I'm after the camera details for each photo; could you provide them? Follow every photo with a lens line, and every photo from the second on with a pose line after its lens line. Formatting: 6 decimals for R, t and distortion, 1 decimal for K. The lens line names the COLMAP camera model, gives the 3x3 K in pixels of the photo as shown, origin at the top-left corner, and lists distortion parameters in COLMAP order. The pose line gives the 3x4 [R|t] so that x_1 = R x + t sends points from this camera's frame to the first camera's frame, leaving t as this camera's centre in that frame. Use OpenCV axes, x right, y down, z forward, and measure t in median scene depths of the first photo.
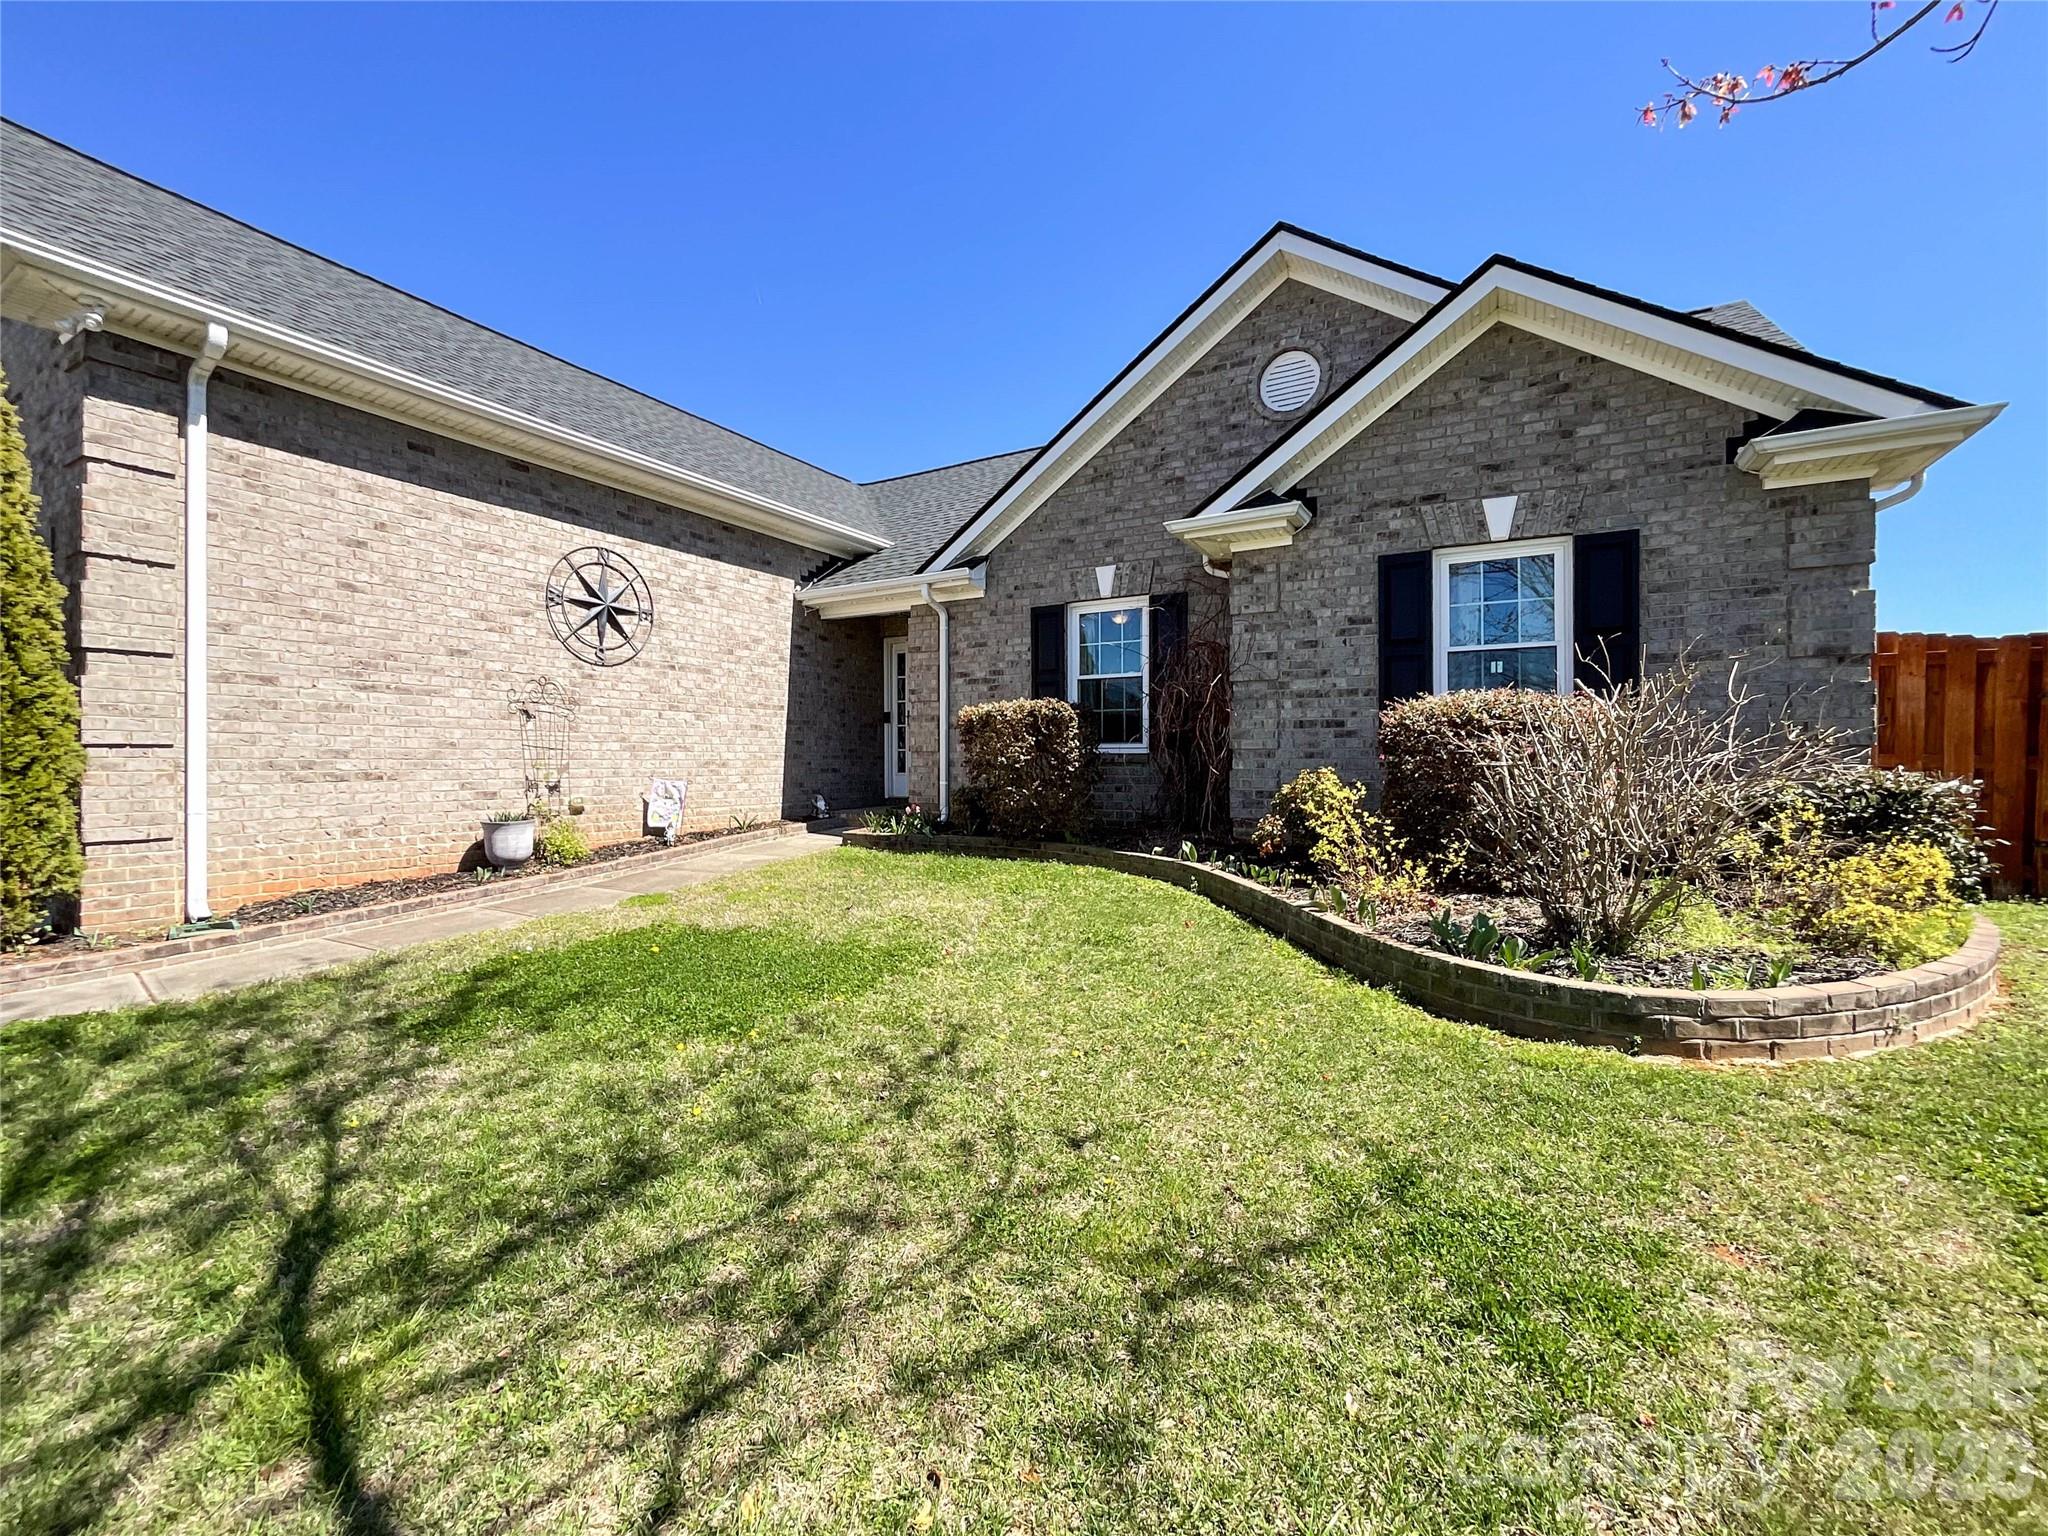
lens RADIAL K [[837.0, 0, 1033.7], [0, 837.0, 737.7], [0, 0, 1]] dist [-0.009068, 0.000499]
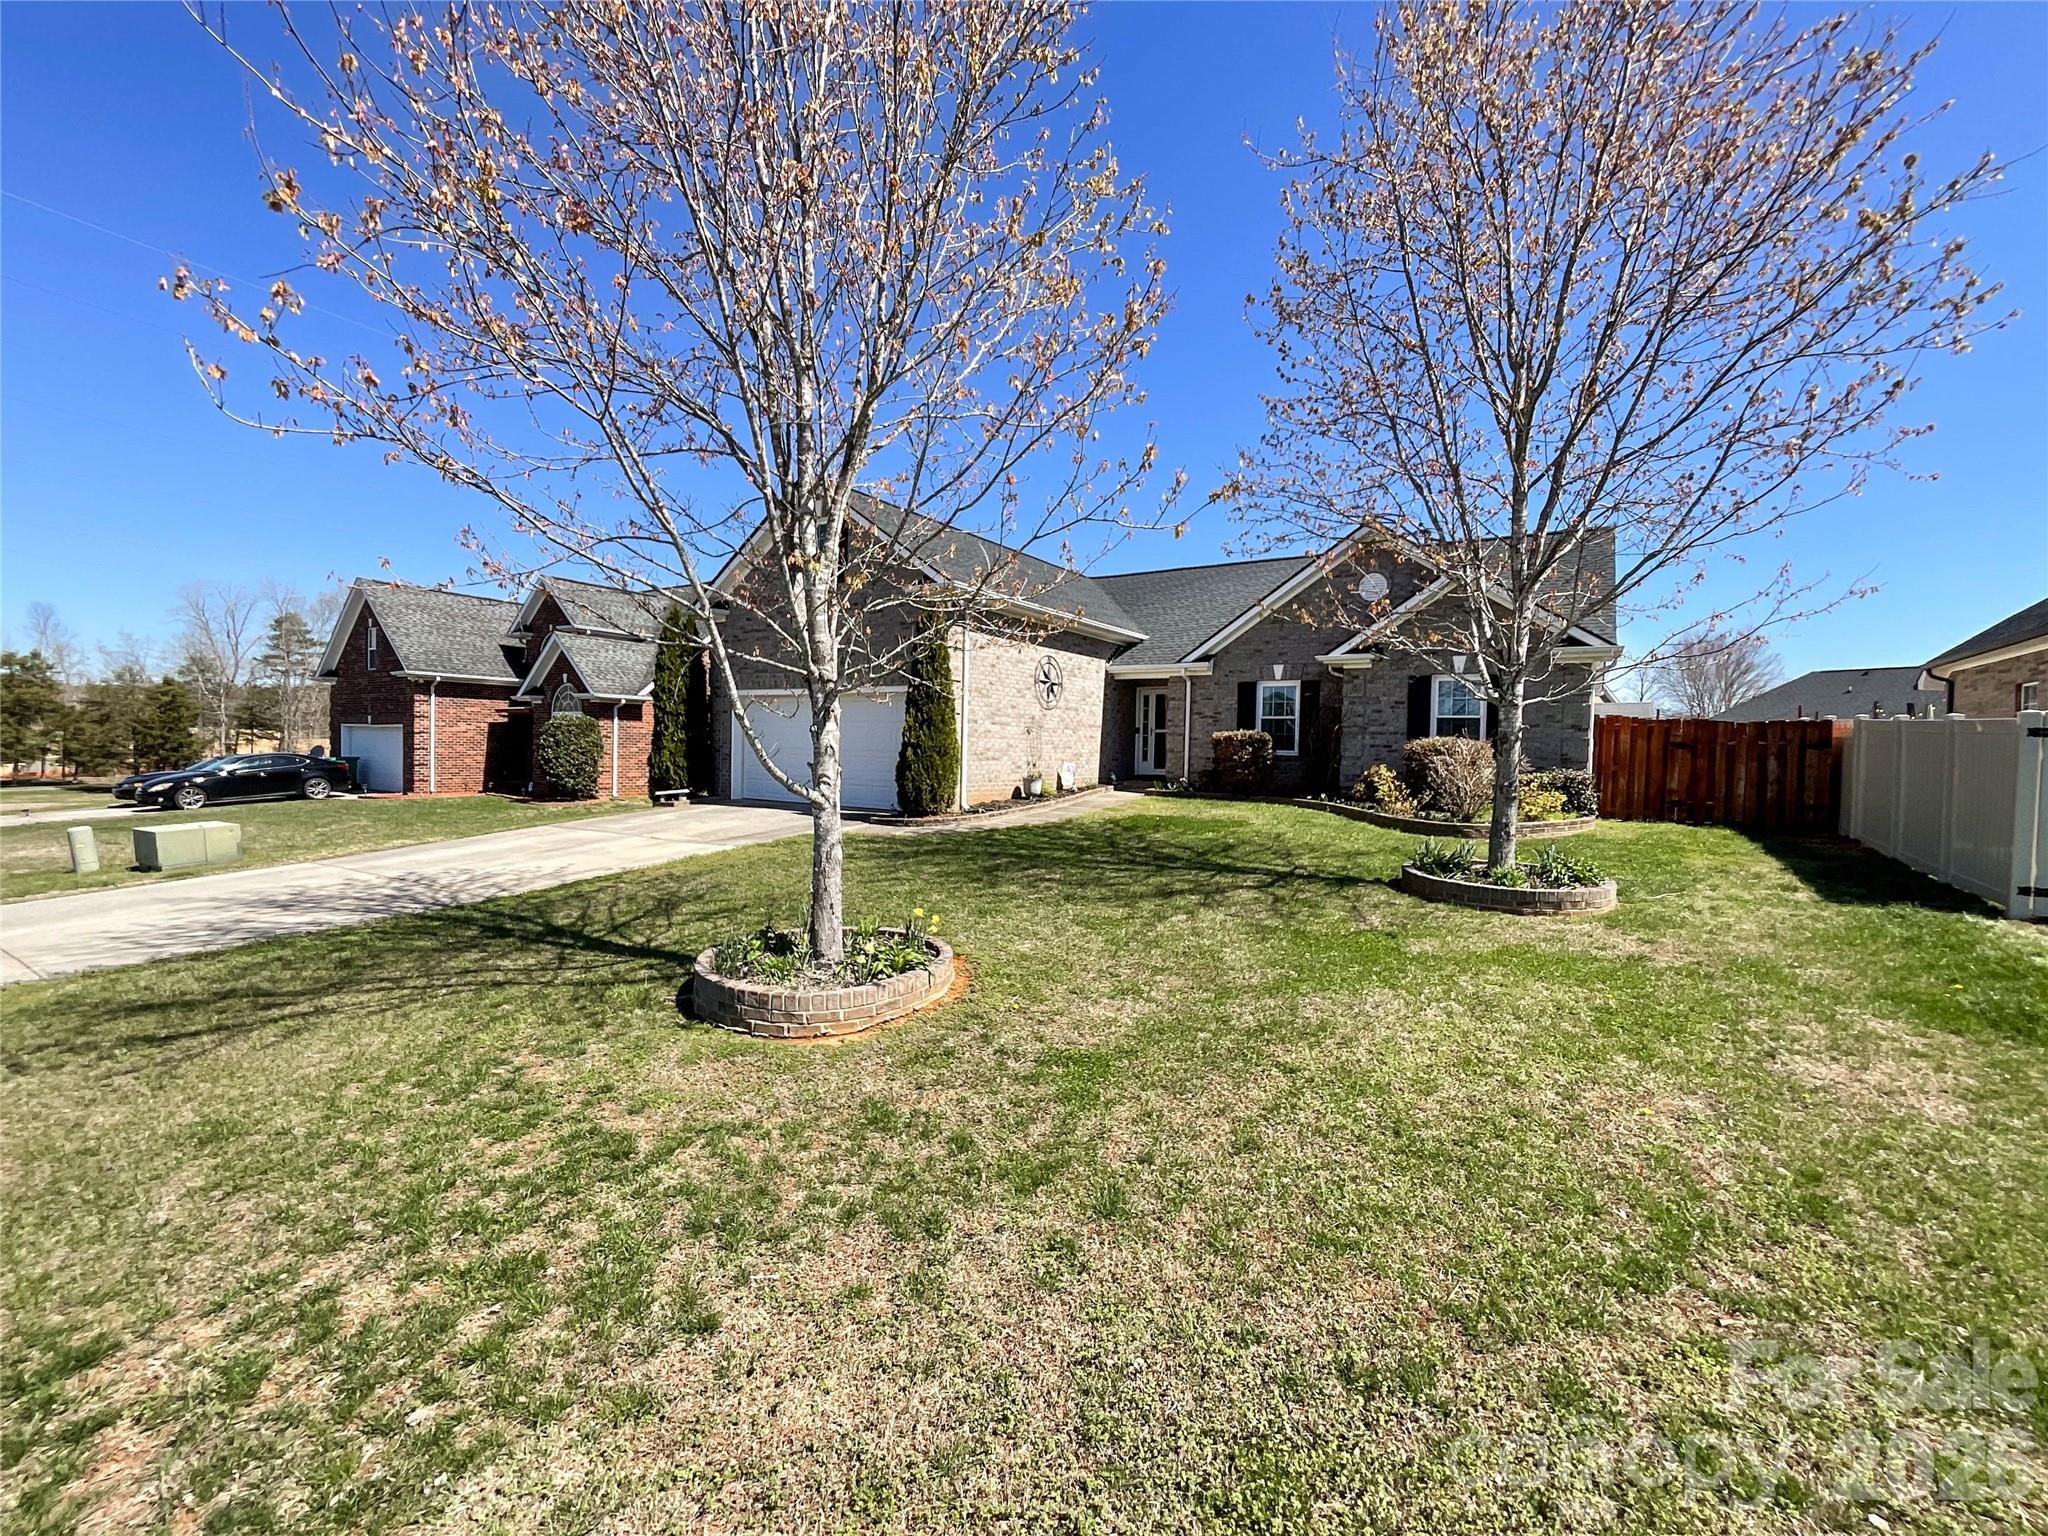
lens RADIAL K [[837.0, 0, 1034.6], [0, 837.0, 754.1], [0, 0, 1]] dist [-0.009068, 0.000499]
pose [[0.997567, 0.024983, -0.065086, -0.416739], [-0.022823, 0.999170, 0.033727, -0.044618], [0.065874, -0.032159, 0.997310, -1.232998]]
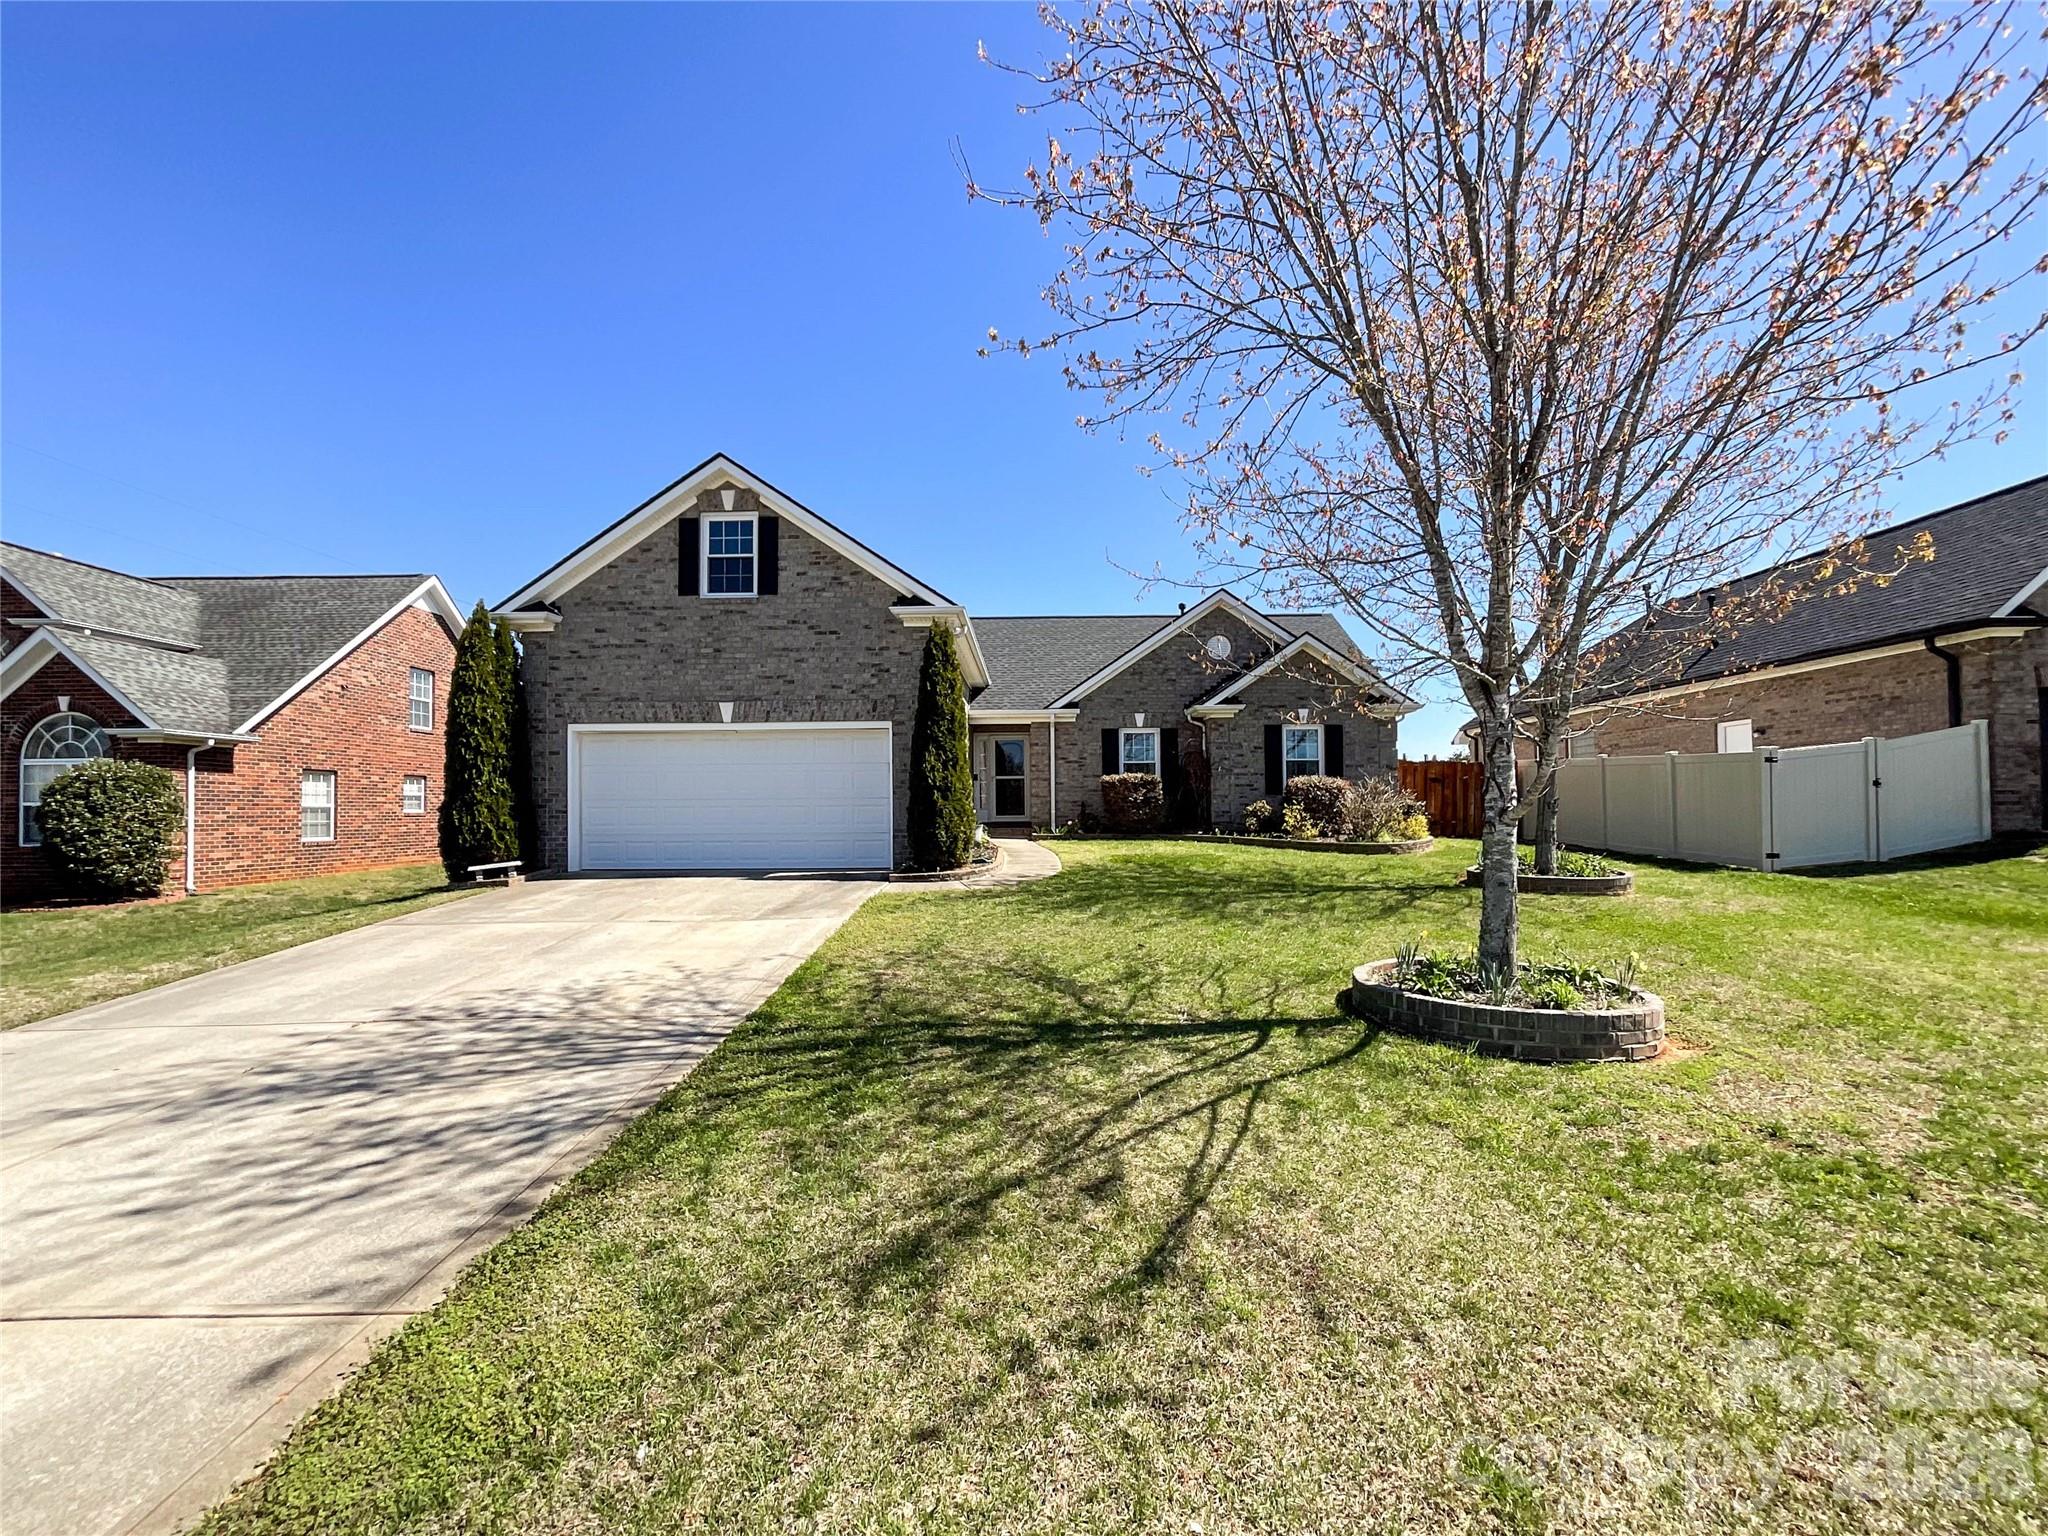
lens RADIAL K [[837.0, 0, 1021.5], [0, 837.0, 783.5], [0, 0, 1]] dist [-0.009068, 0.000499]
pose [[0.880713, 0.010373, 0.473537, -1.389874], [-0.005760, 0.999921, -0.011190, 0.011262], [-0.473616, 0.007127, 0.880703, -0.914887]]
